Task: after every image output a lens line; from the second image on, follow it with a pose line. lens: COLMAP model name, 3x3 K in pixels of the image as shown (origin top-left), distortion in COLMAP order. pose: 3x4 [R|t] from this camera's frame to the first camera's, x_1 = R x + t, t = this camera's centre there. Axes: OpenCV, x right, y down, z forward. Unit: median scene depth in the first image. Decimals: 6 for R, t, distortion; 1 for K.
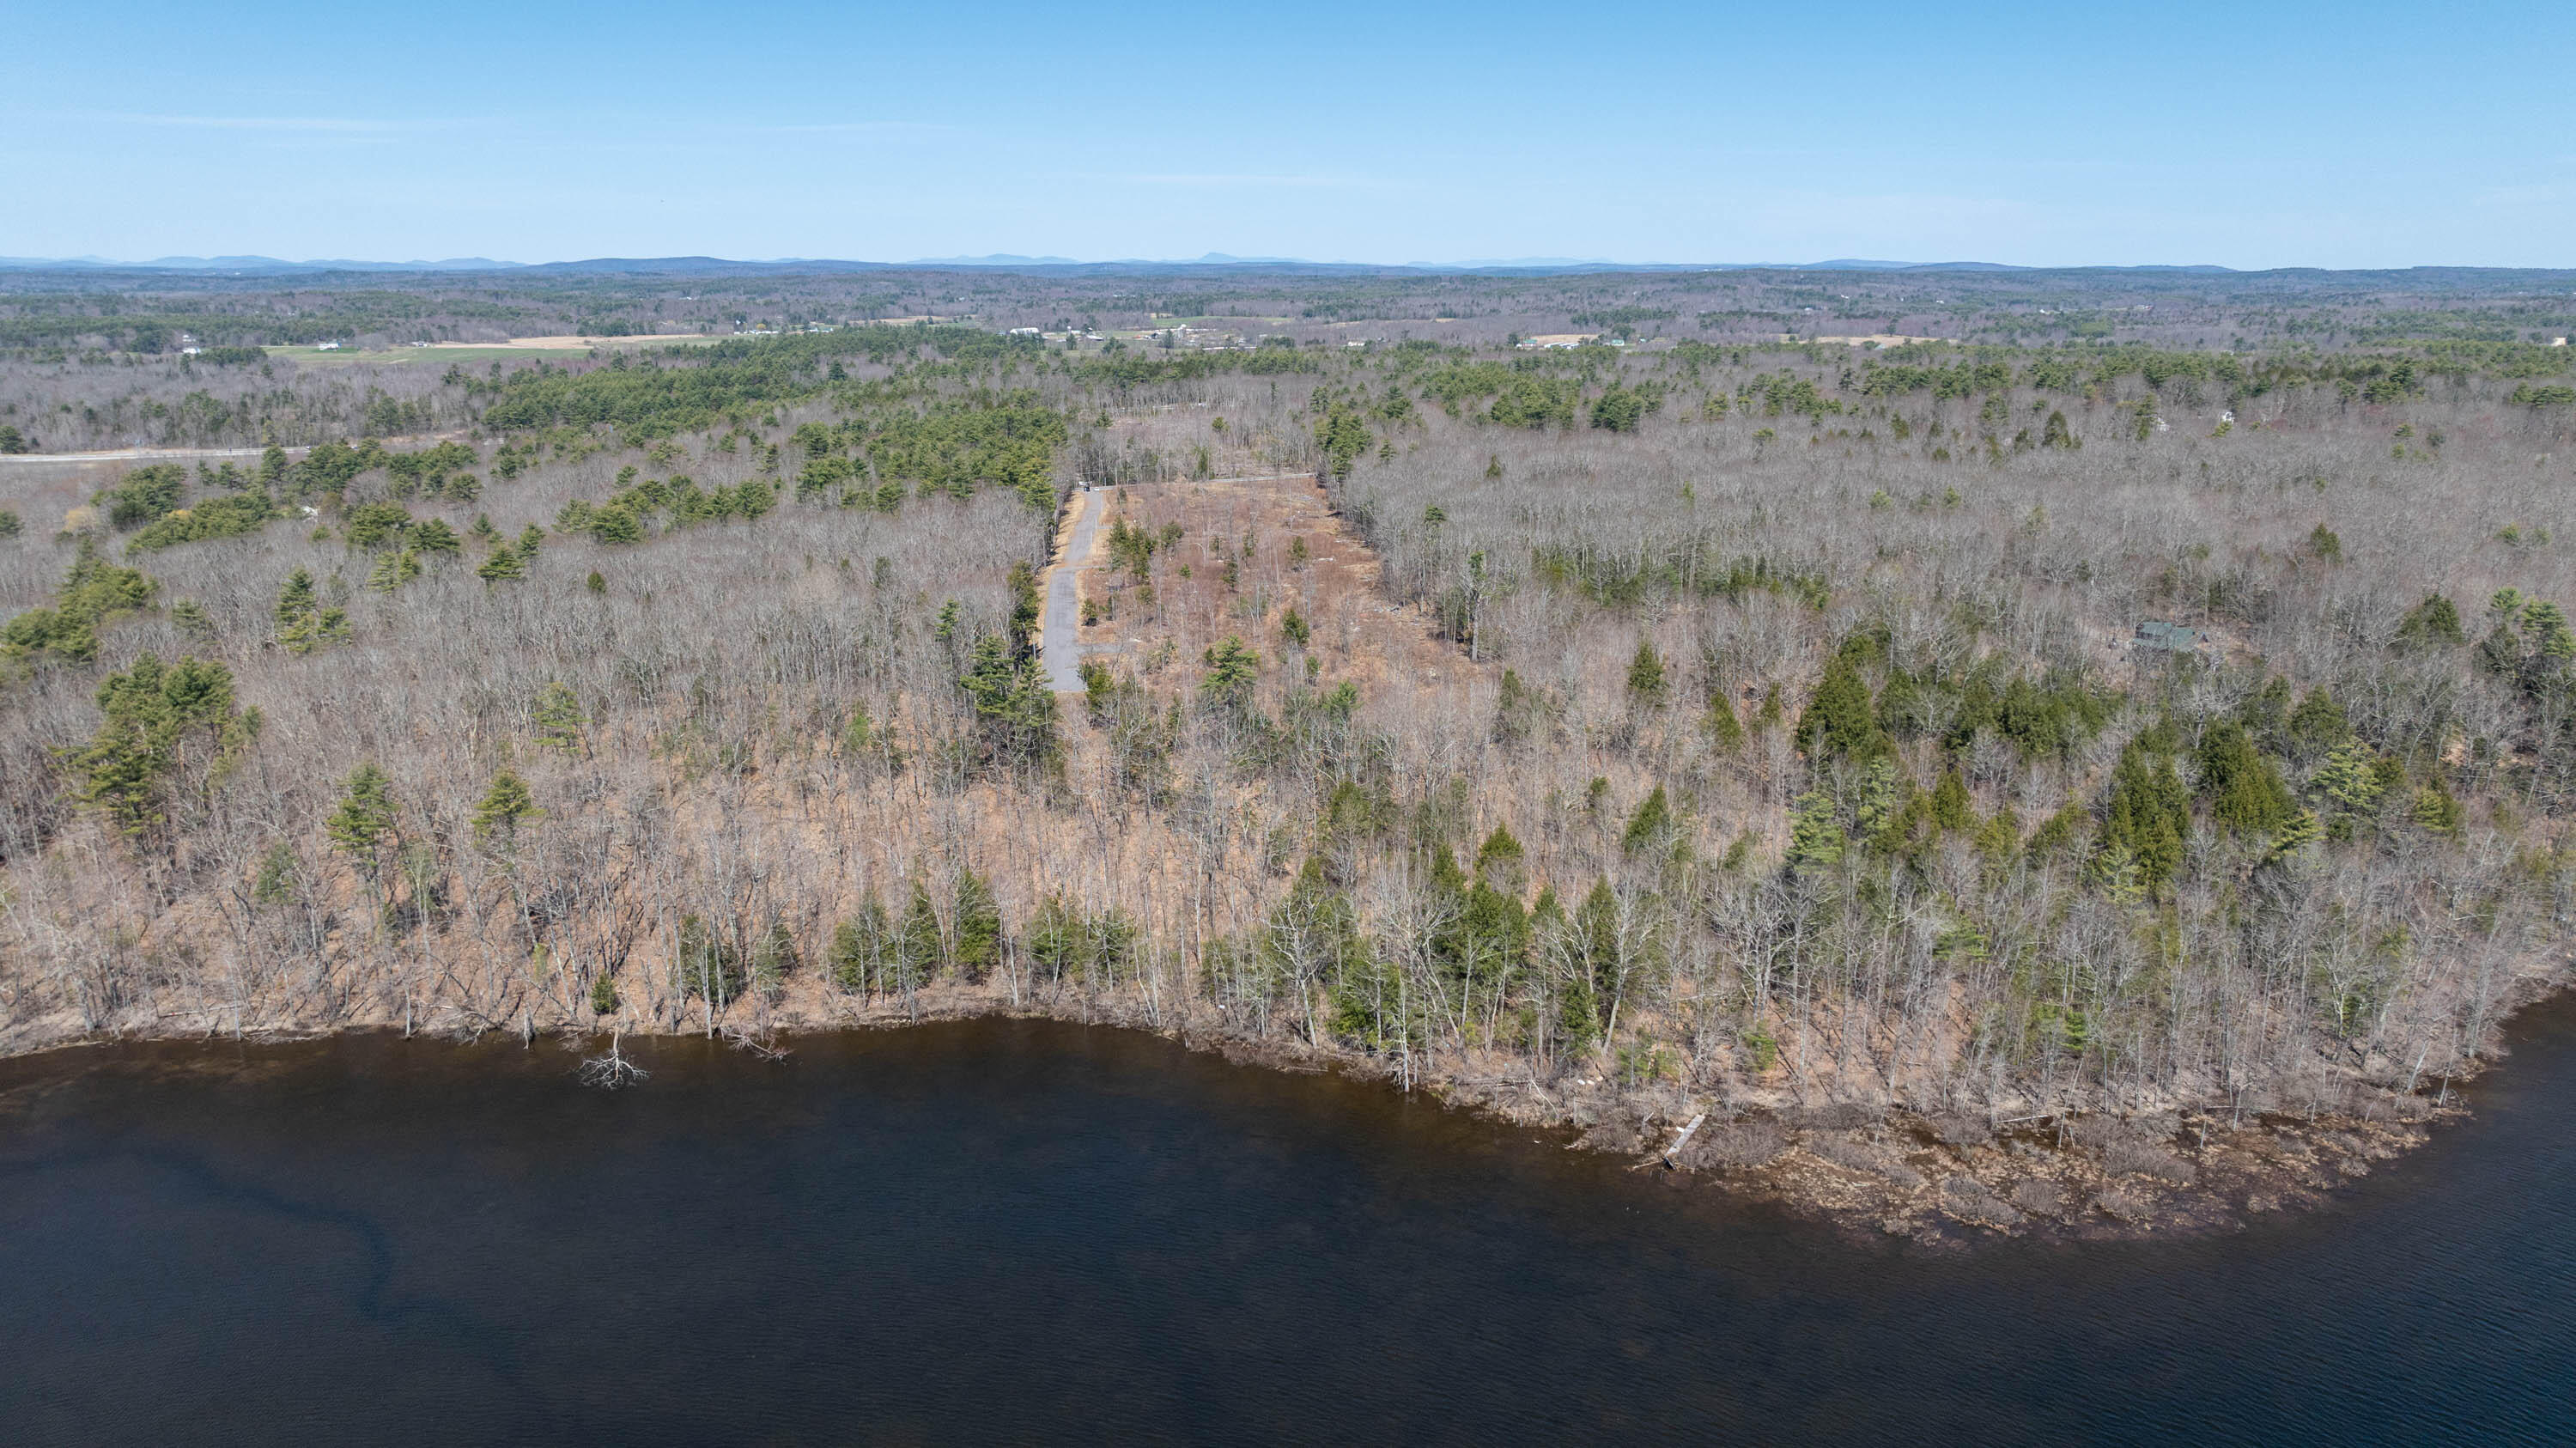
lens RADIAL K [[1825.9, 0, 1288.0], [0, 1825.9, 724.0], [0, 0, 1]] dist [-0.043681, 0.053453]
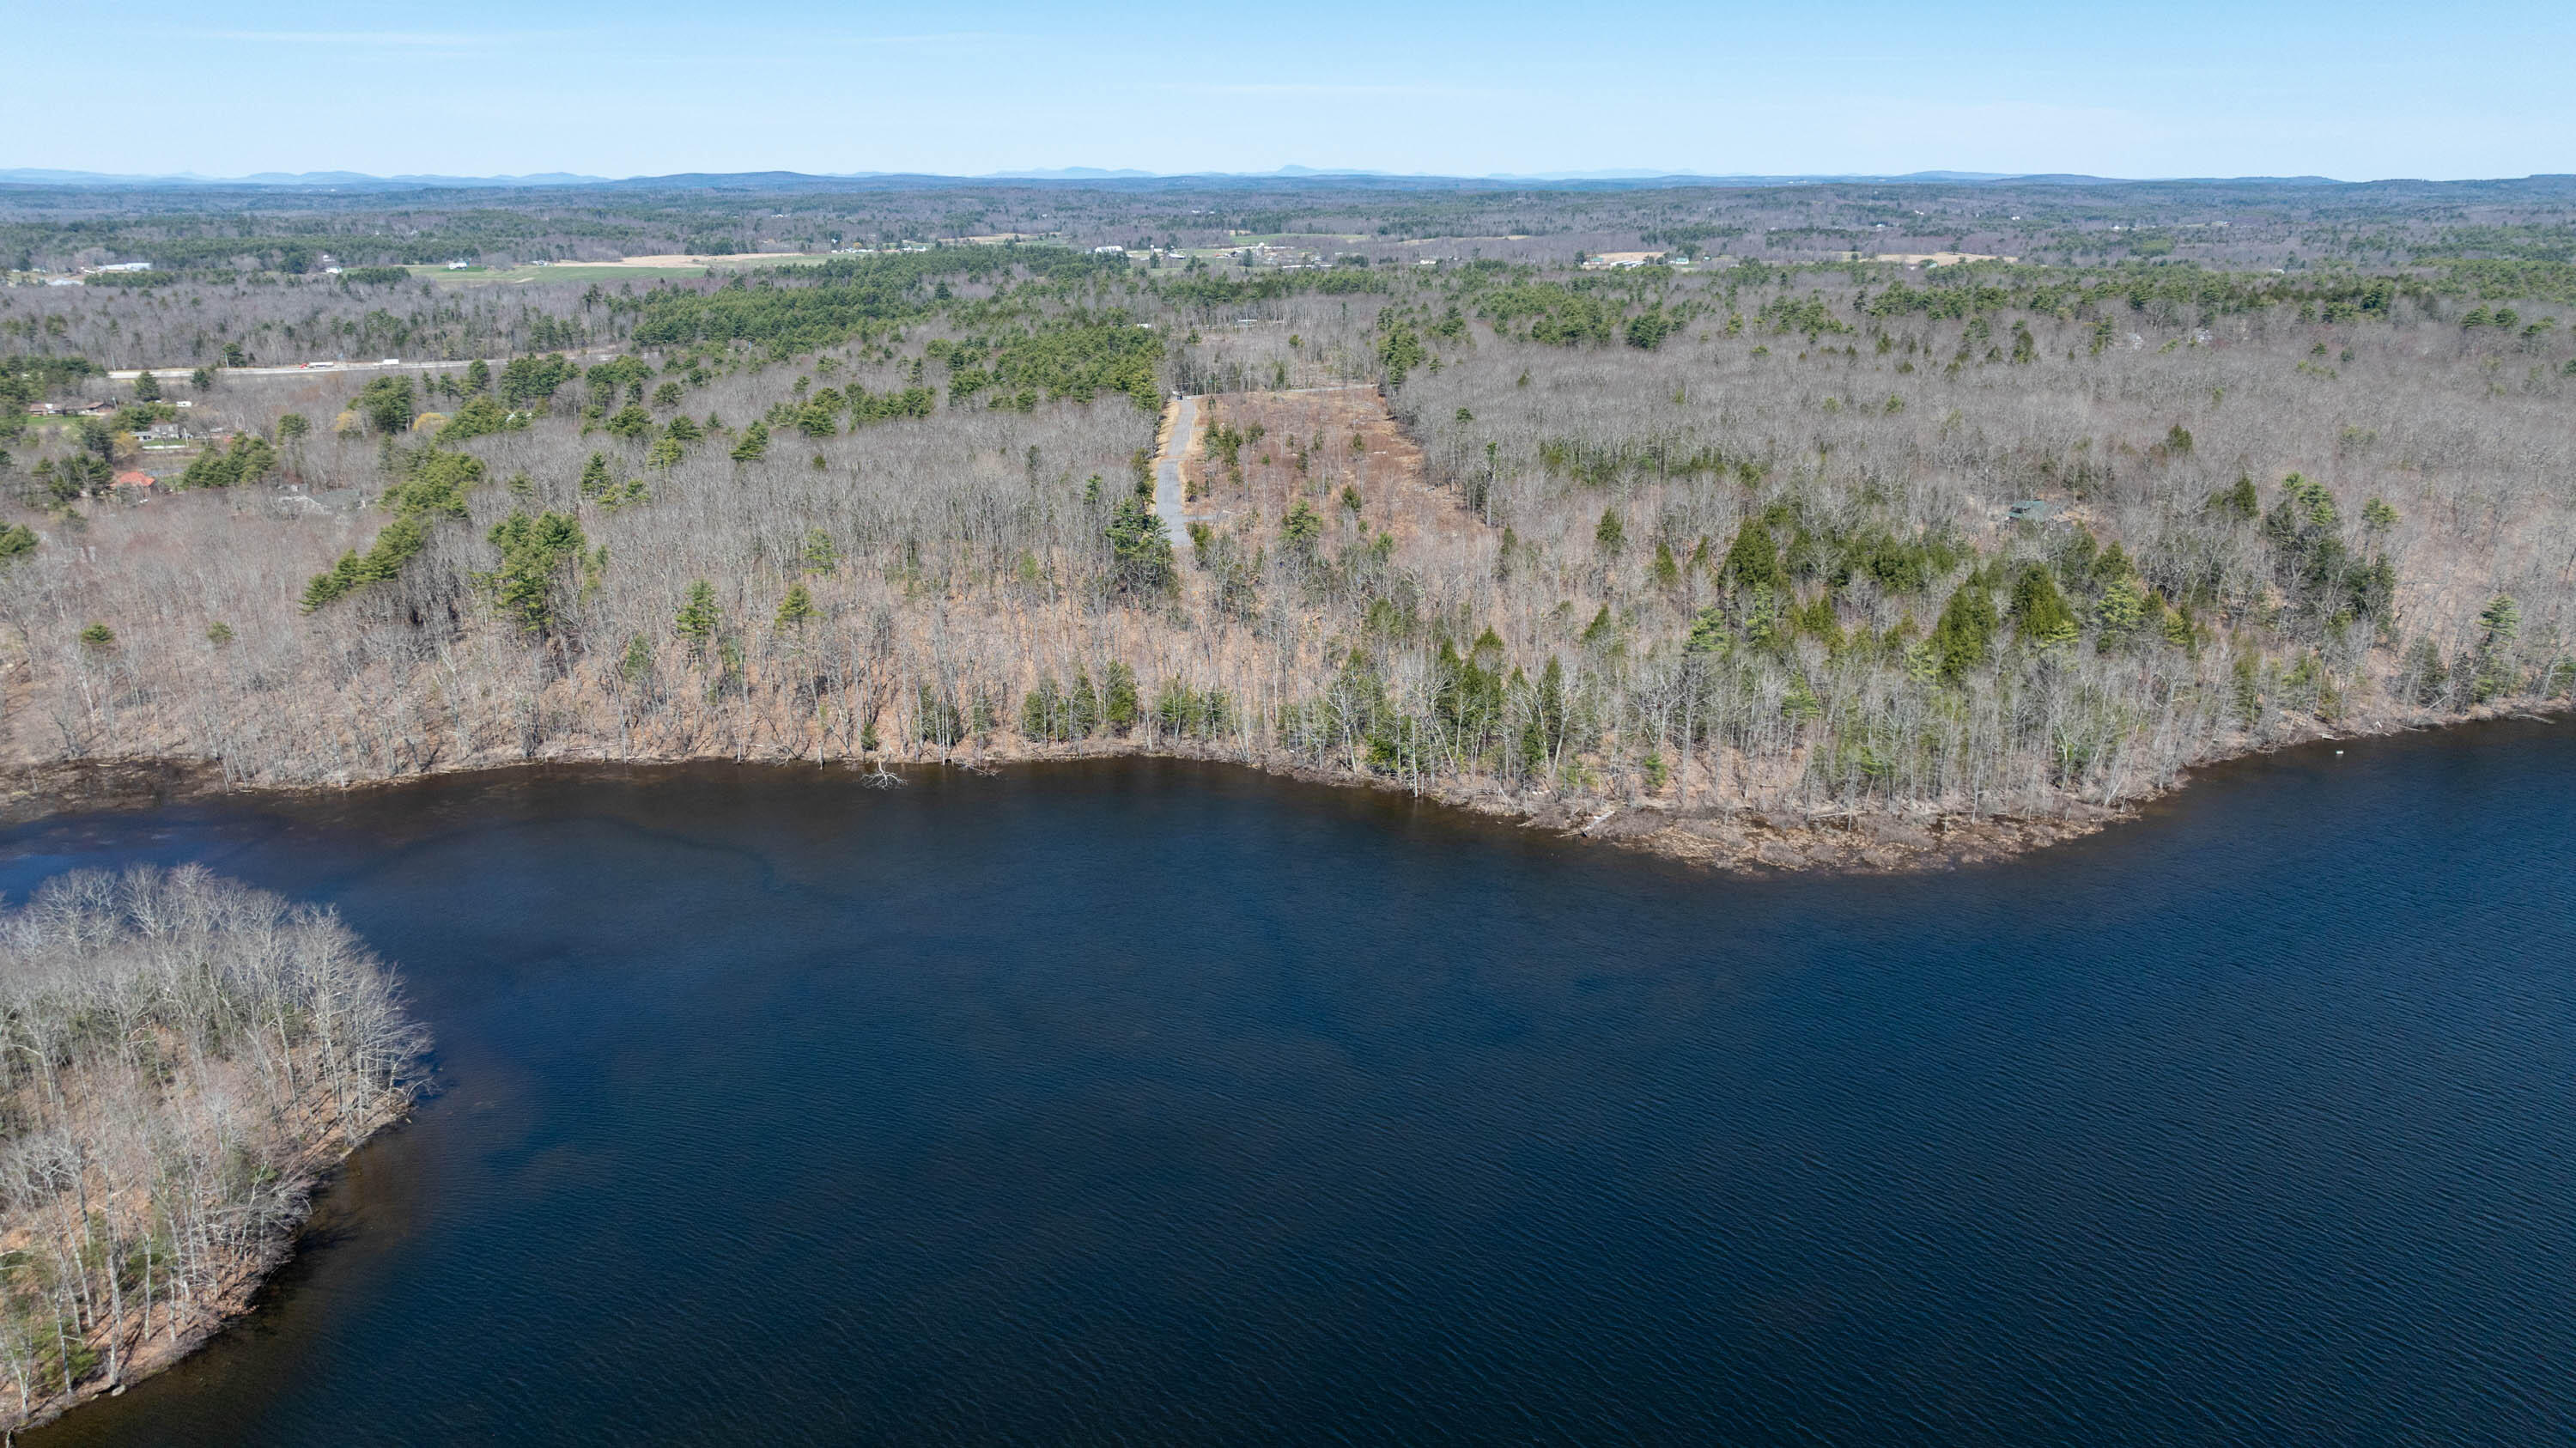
lens RADIAL K [[1825.9, 0, 1288.0], [0, 1825.9, 724.0], [0, 0, 1]] dist [-0.043681, 0.053453]
pose [[0.999137, 0.009298, -0.040484, 0.011501], [-0.007464, 0.998949, 0.045221, 0.042537], [0.040861, -0.044880, 0.998156, -0.271204]]
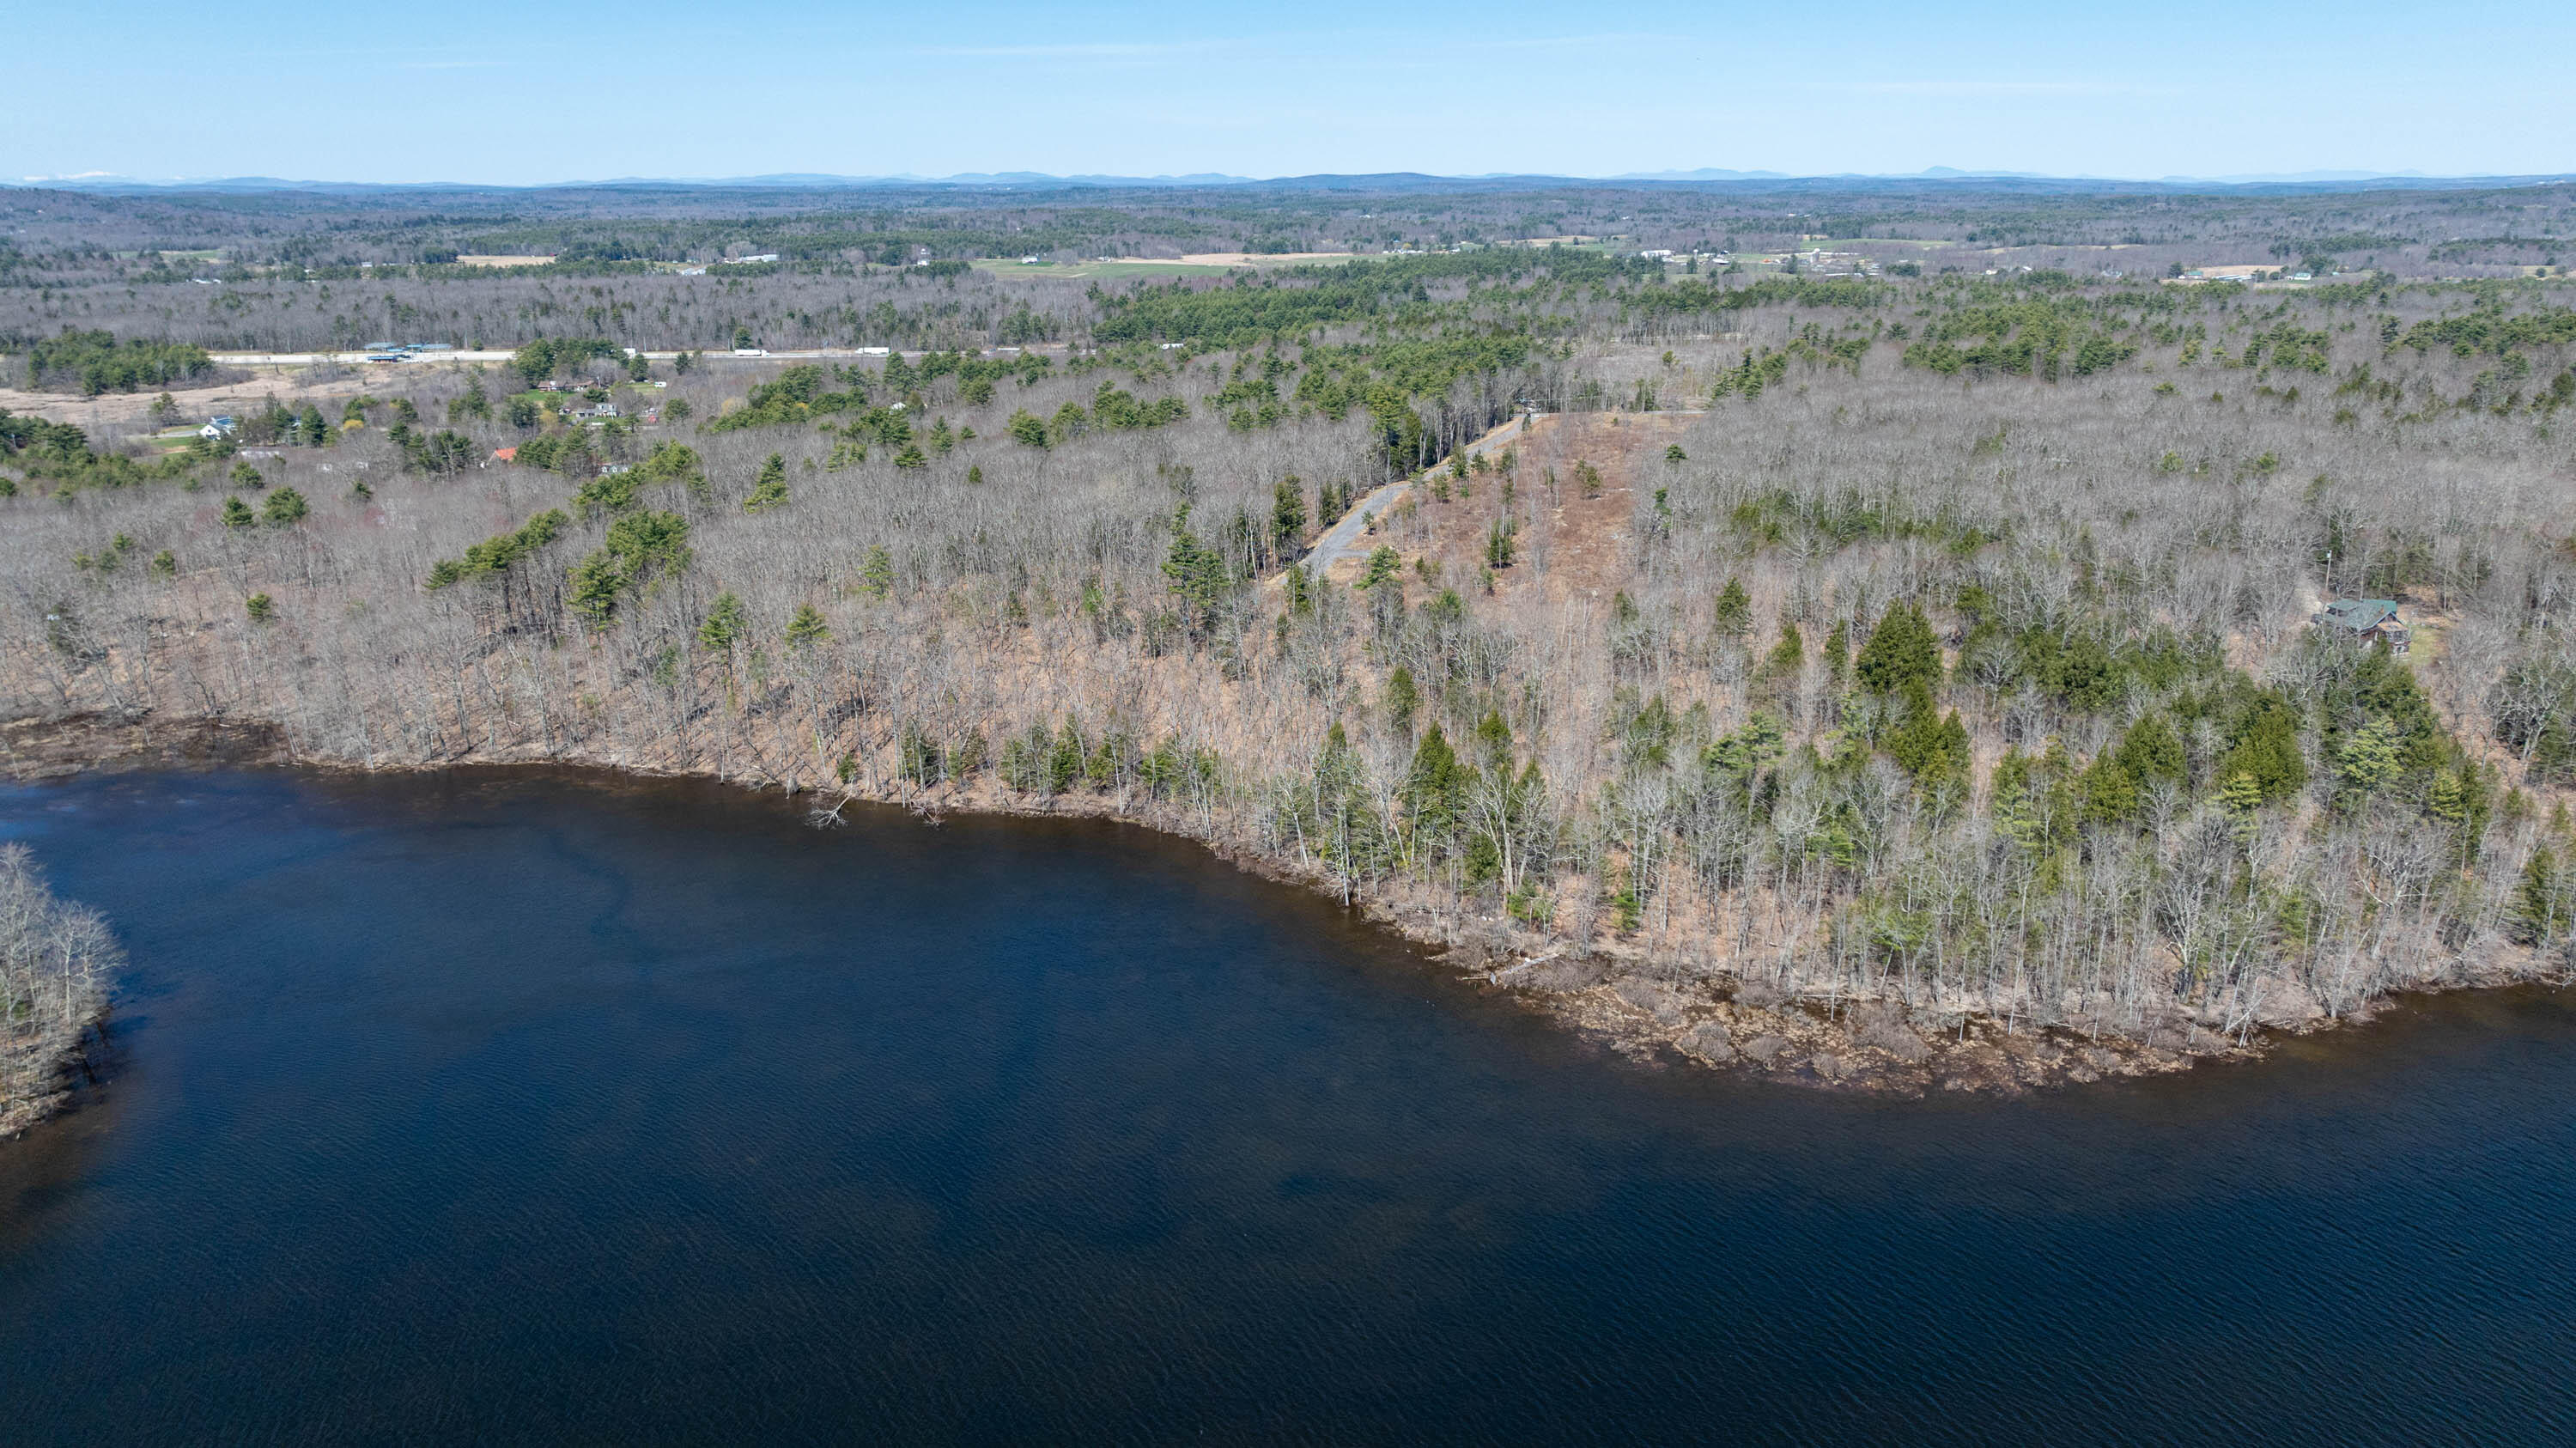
lens RADIAL K [[1813.6, 0, 1288.0], [0, 1813.6, 724.0], [0, 0, 1]] dist [0.002514, -0.051576]
pose [[0.931887, 0.099795, -0.348752, 0.256281], [-0.084072, 0.994653, 0.059974, 0.001668], [0.352872, -0.026569, 0.935294, -0.109876]]
